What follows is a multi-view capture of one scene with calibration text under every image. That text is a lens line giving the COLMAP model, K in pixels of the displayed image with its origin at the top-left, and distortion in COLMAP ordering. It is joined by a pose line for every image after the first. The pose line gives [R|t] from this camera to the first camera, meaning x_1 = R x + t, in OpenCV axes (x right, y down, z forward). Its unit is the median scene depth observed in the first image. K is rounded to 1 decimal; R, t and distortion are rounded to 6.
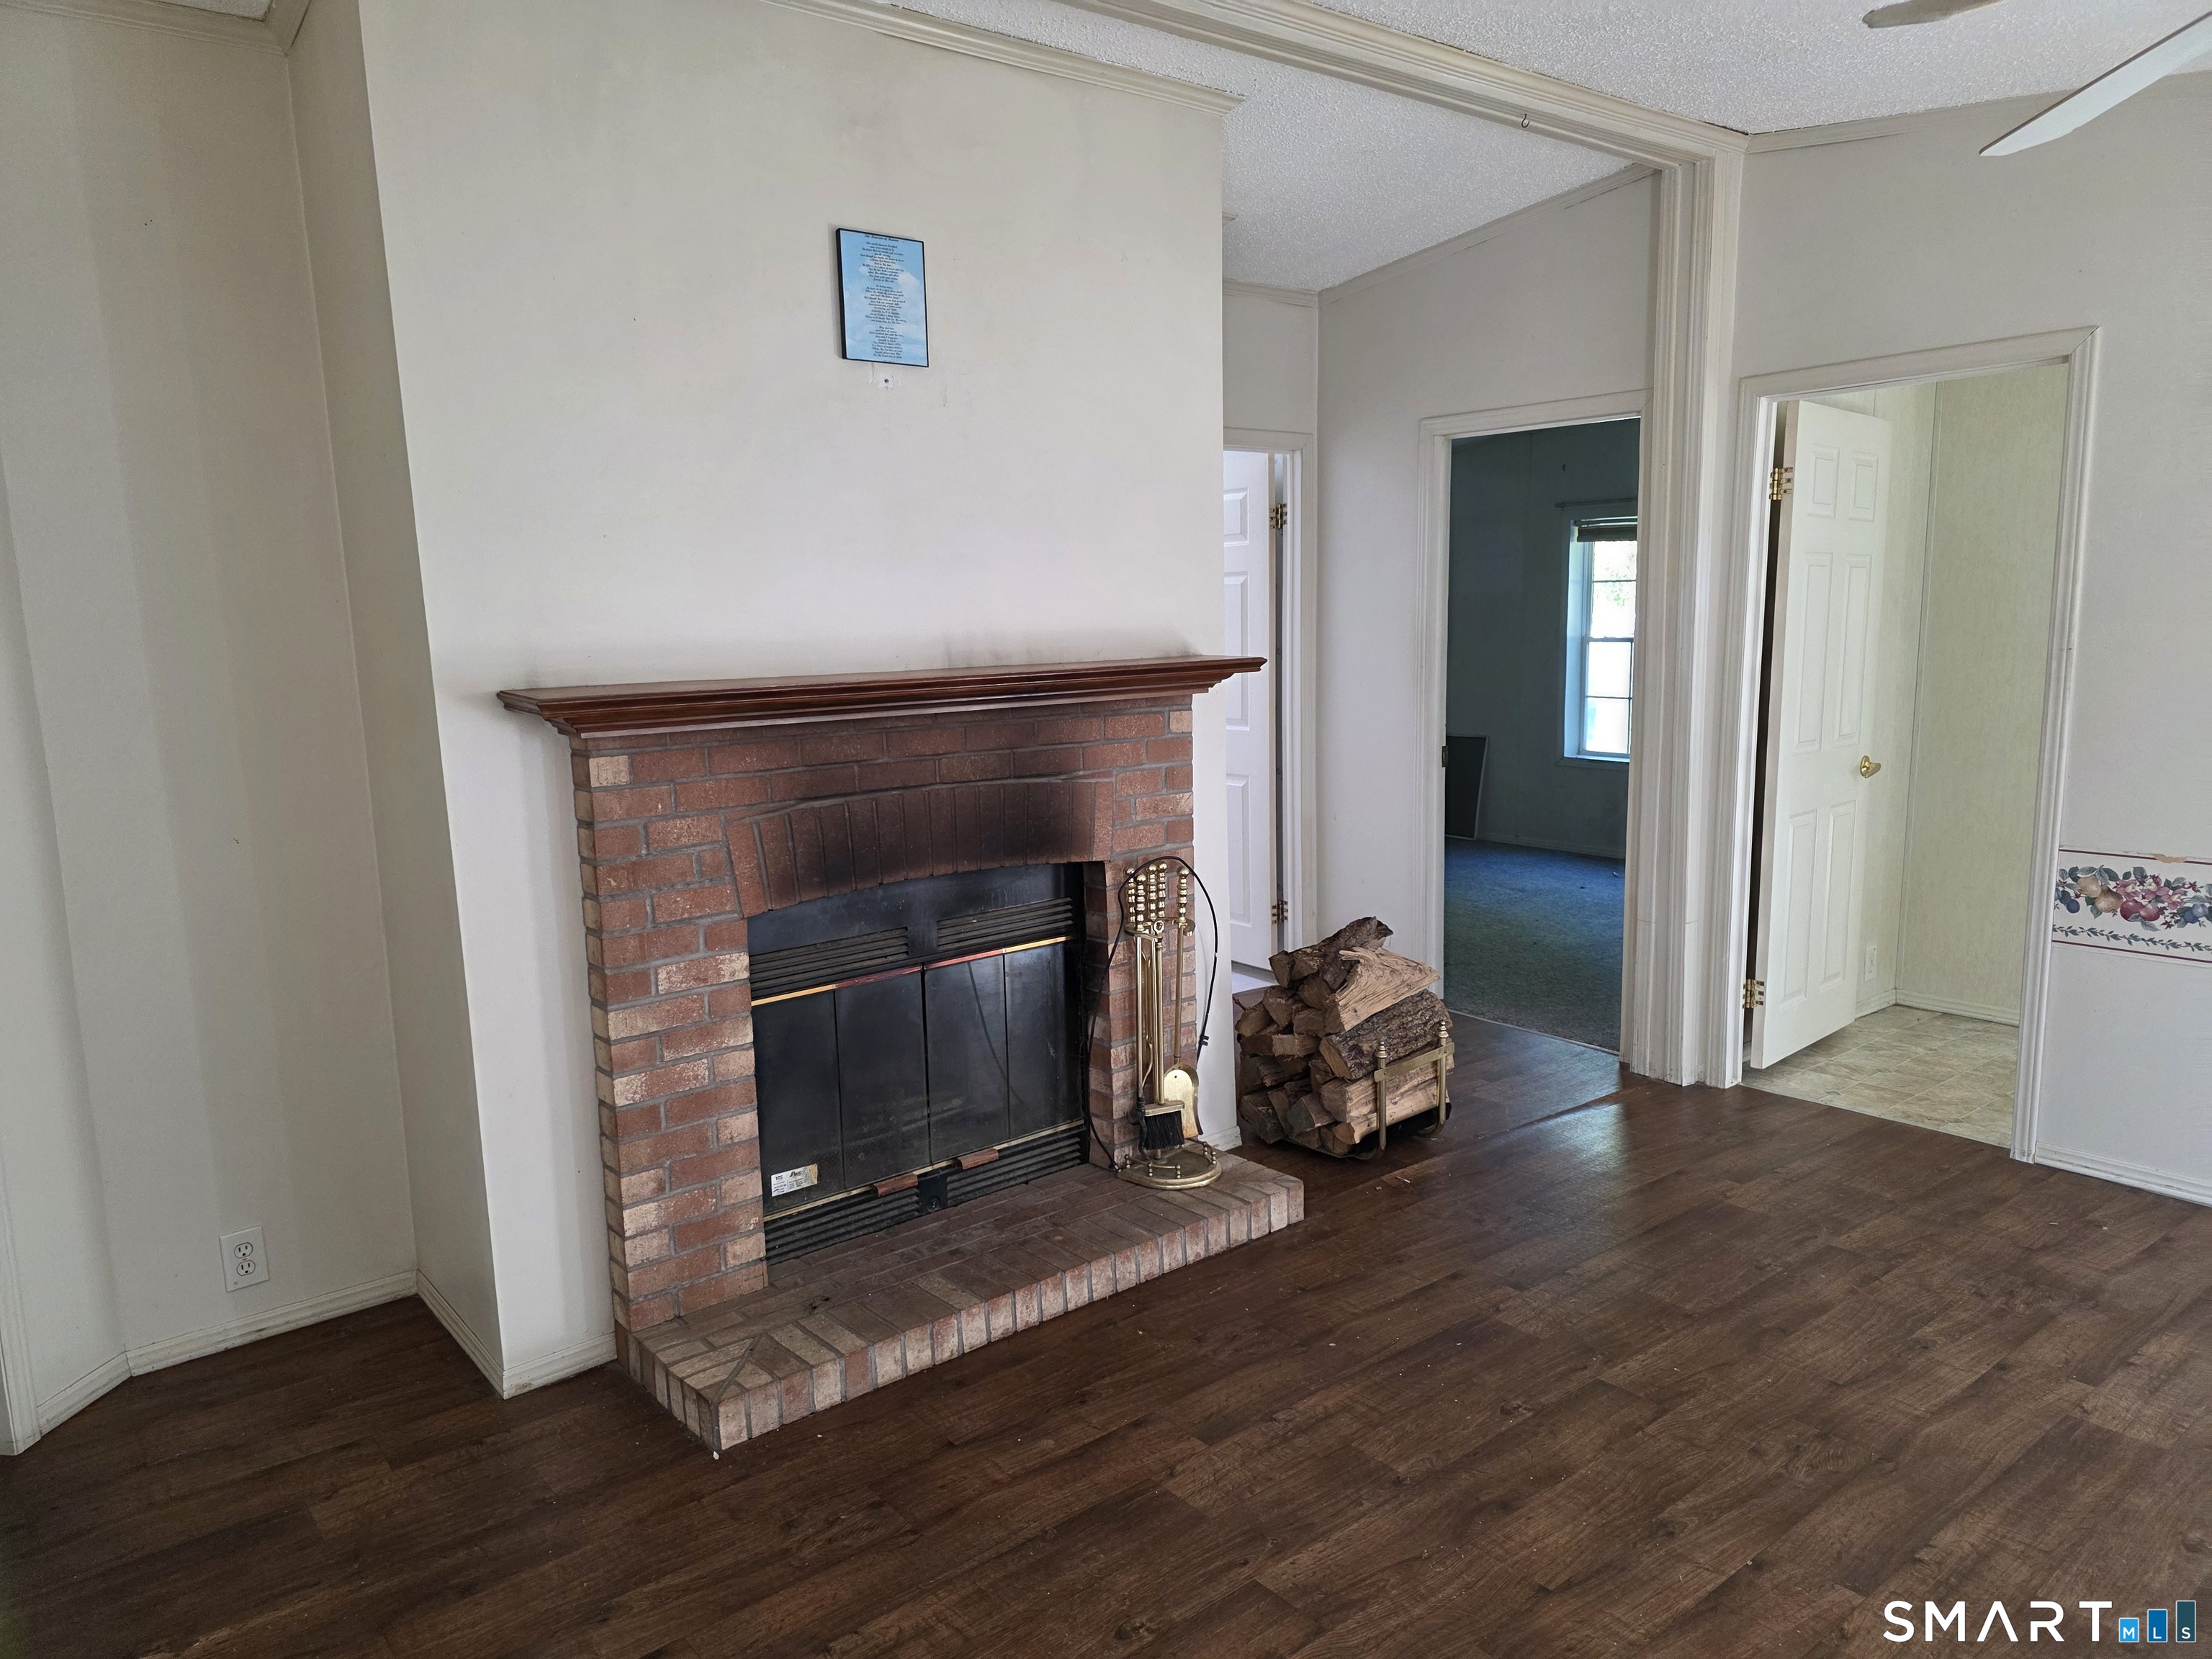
lens RADIAL K [[1482.2, 0, 1086.5], [0, 1482.2, 829.9], [0, 0, 1]] dist [0.070087, -0.062035]
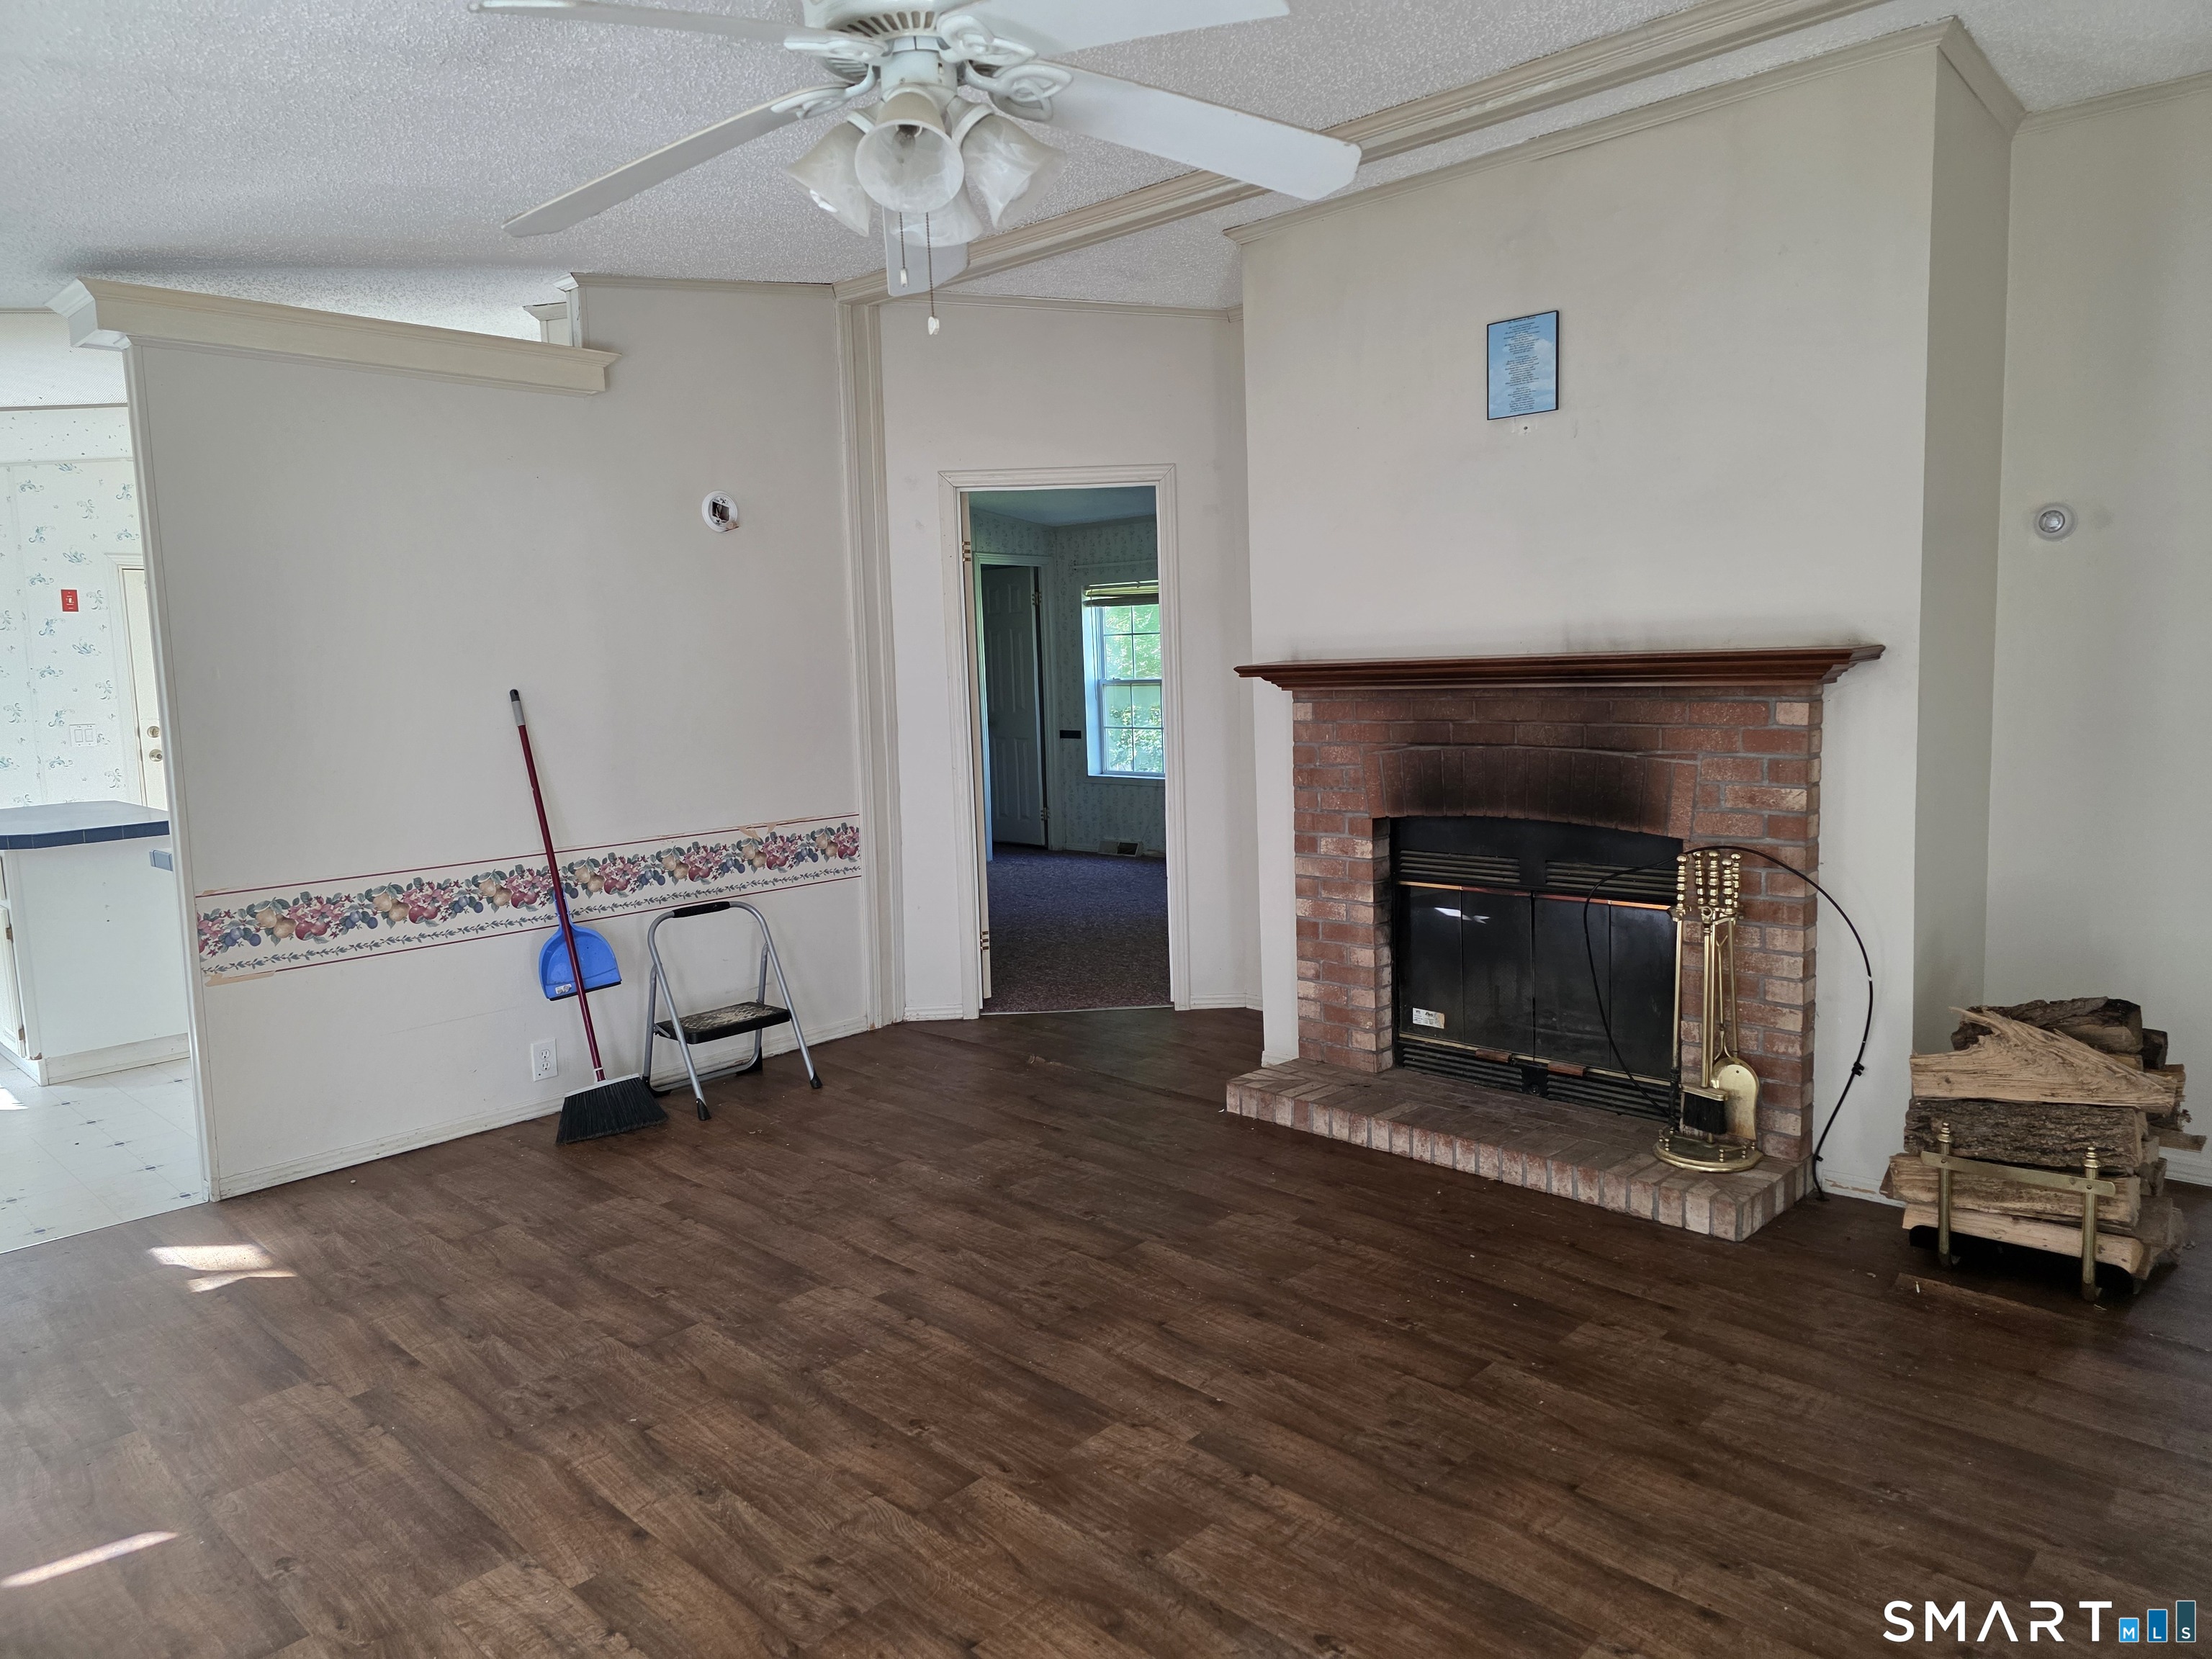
lens RADIAL K [[1482.2, 0, 1112.2], [0, 1482.2, 811.8], [0, 0, 1]] dist [0.070087, -0.062035]
pose [[0.127415, 0.126638, -0.983732, 1.071050], [-0.116720, 0.986839, 0.111920, -0.074399], [0.984958, 0.100561, 0.140519, 0.479671]]
